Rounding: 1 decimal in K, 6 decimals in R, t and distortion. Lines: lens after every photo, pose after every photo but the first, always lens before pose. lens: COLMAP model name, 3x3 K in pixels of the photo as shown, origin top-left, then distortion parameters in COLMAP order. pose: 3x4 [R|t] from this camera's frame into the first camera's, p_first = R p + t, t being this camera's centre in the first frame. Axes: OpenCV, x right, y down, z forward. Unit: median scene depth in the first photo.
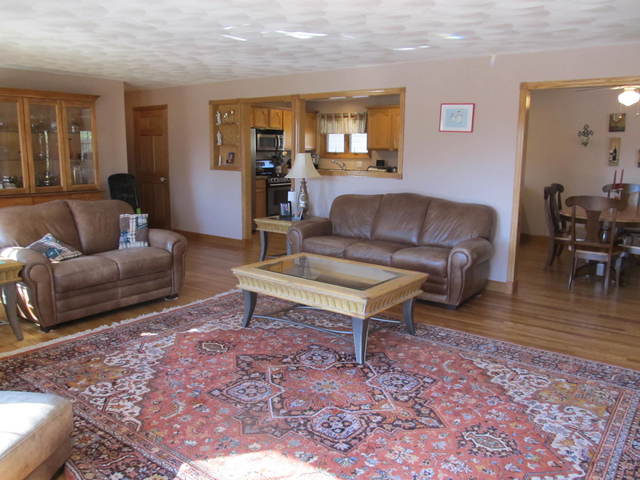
lens RADIAL K [[522.7, 0, 320.3], [0, 522.7, 241.3], [0, 0, 1]] dist [-0.071028, 0.011140]
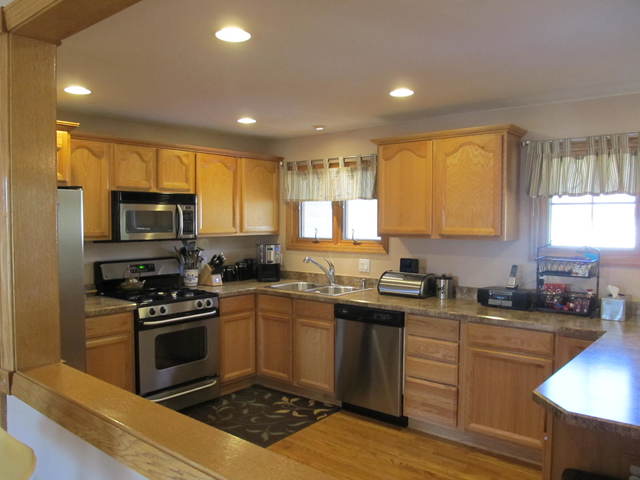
lens RADIAL K [[522.7, 0, 323.5], [0, 522.7, 239.4], [0, 0, 1]] dist [-0.071028, 0.011140]
pose [[0.999209, -0.009948, -0.038508, 0.057521], [0.004823, 0.991376, -0.130962, -0.109557], [0.039478, 0.130673, 0.990639, 0.535587]]
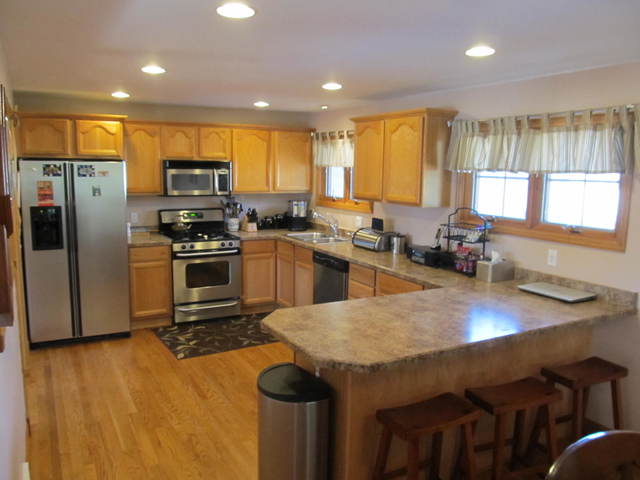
lens RADIAL K [[522.7, 0, 319.6], [0, 522.7, 239.2], [0, 0, 1]] dist [-0.071028, 0.011140]
pose [[0.920394, 0.057091, -0.386802, 0.254036], [-0.071936, 0.997121, -0.023997, -0.112673], [0.384318, 0.049912, 0.921851, 0.472022]]
